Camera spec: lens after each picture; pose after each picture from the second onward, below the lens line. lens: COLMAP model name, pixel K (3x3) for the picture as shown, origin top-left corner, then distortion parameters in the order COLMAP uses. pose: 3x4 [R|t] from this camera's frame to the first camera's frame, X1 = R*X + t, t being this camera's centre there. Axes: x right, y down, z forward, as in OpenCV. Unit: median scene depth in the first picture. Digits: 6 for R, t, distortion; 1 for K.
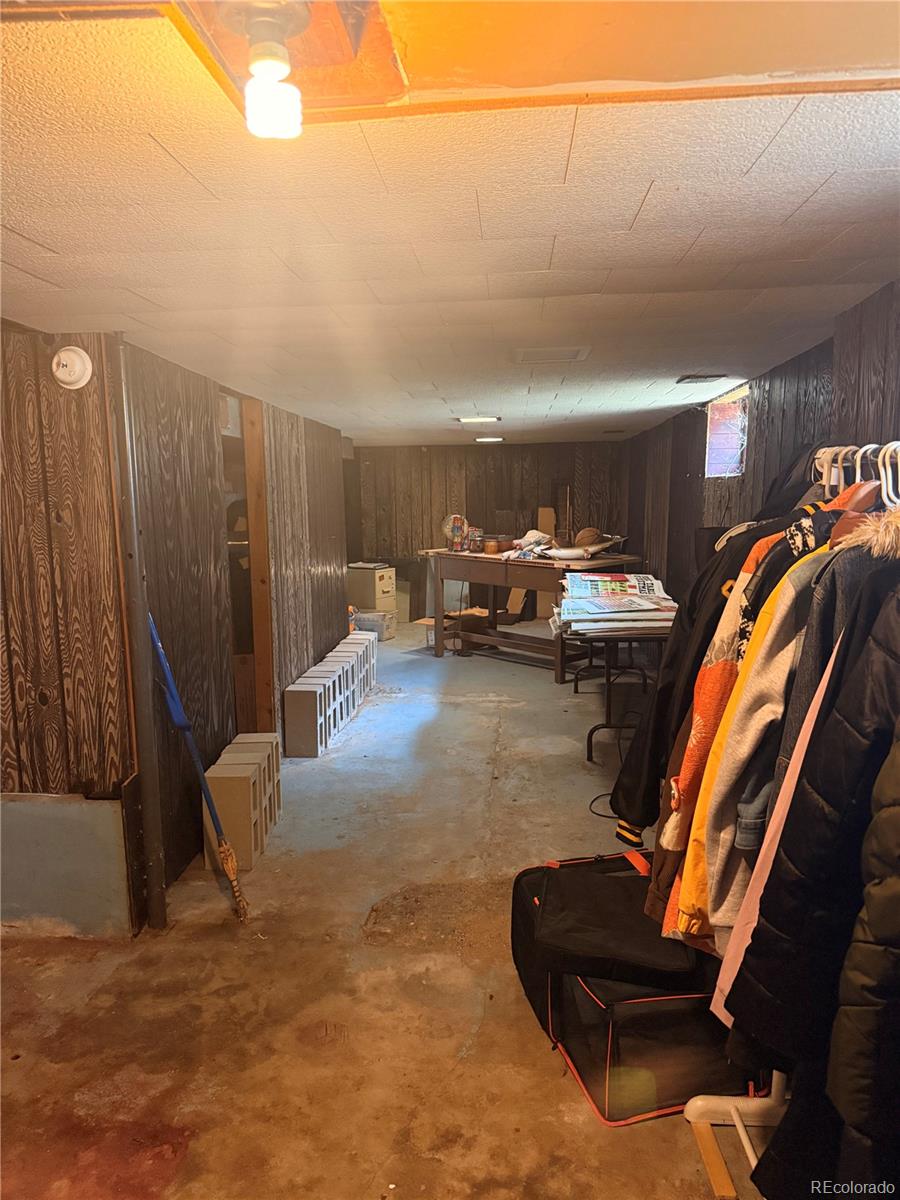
lens RADIAL K [[856.3, 0, 451.2], [0, 856.3, 602.6], [0, 0, 1]] dist [0.000316, 0.000100]
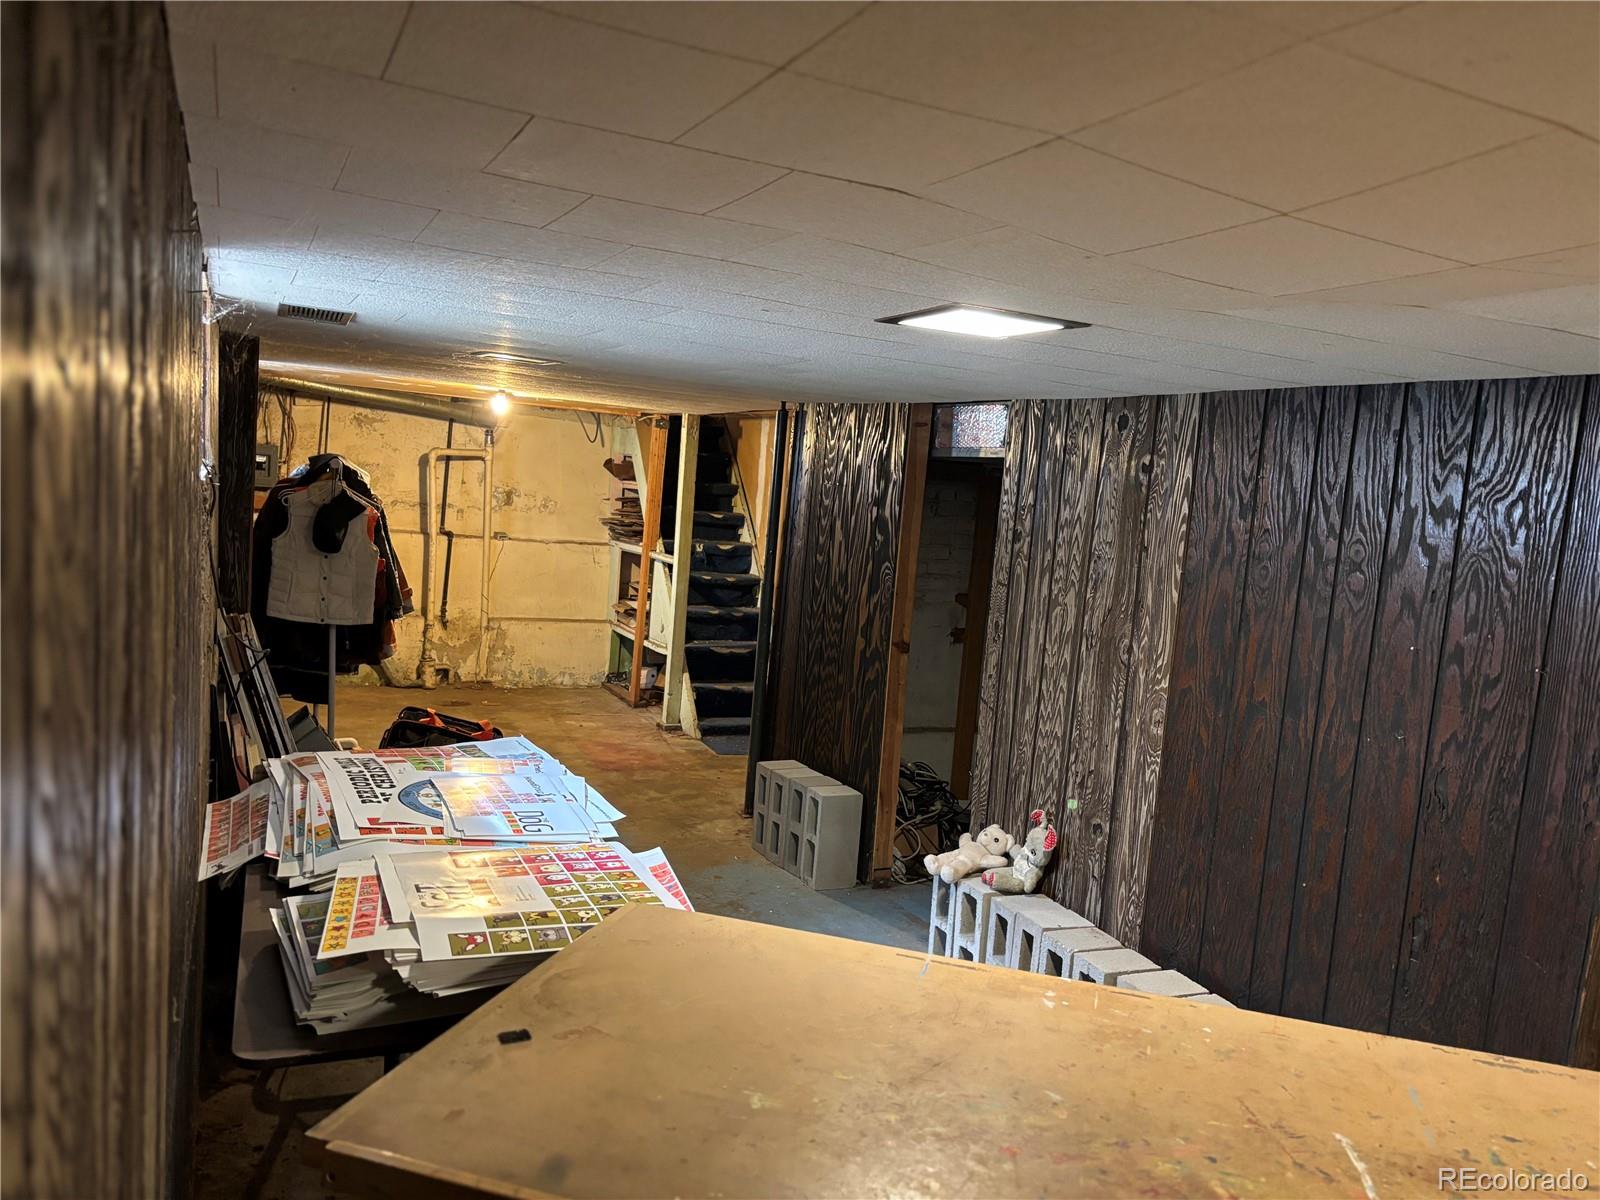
lens RADIAL K [[1218.2, 0, 808.2], [0, 1218.2, 604.1], [0, 0, 1]] dist [0.009832, -0.006588]
pose [[-0.868123, 0.002628, -0.496342, 0.645816], [-0.124047, 0.967104, 0.222084, -0.467232], [0.480598, 0.254366, -0.839240, 2.988820]]
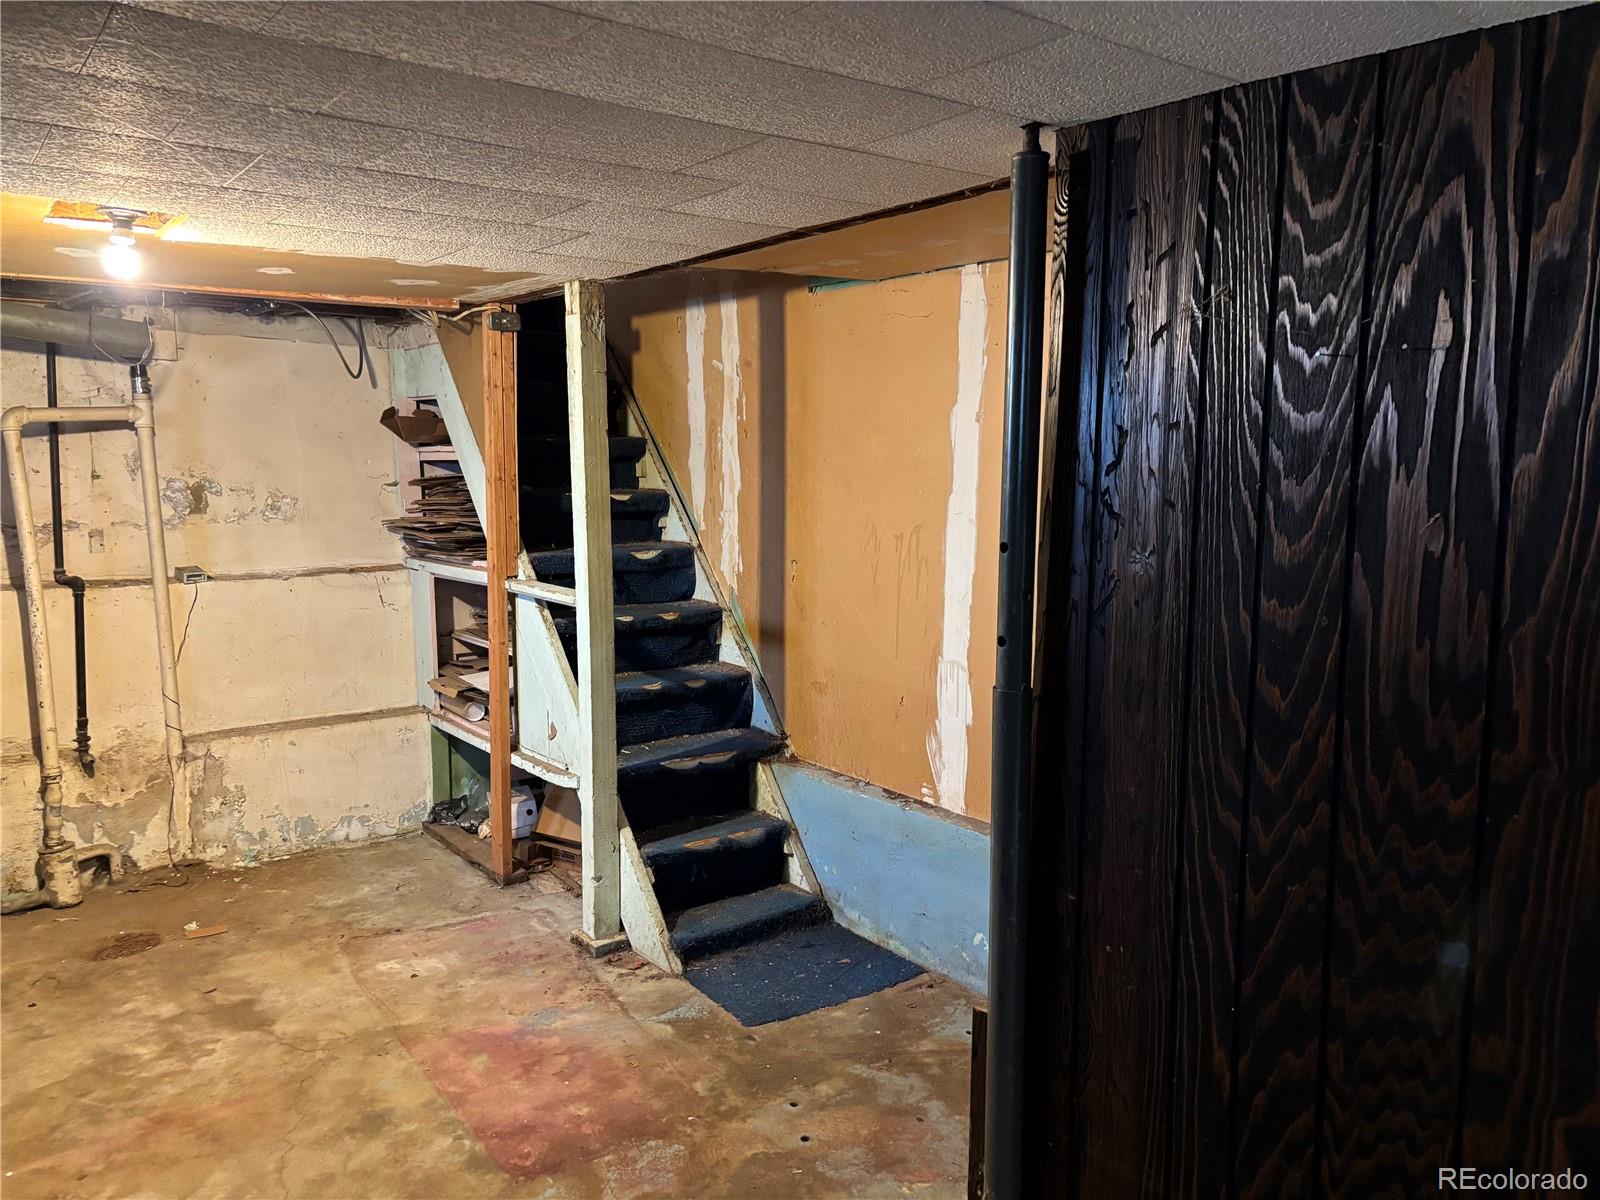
lens RADIAL K [[1218.2, 0, 789.3], [0, 1218.2, 601.5], [0, 0, 1]] dist [0.009832, -0.006588]
pose [[-0.758047, 0.106181, -0.643498, 0.207111], [-0.063809, 0.969851, 0.235198, -0.231603], [0.649071, 0.219352, -0.728417, 1.597841]]
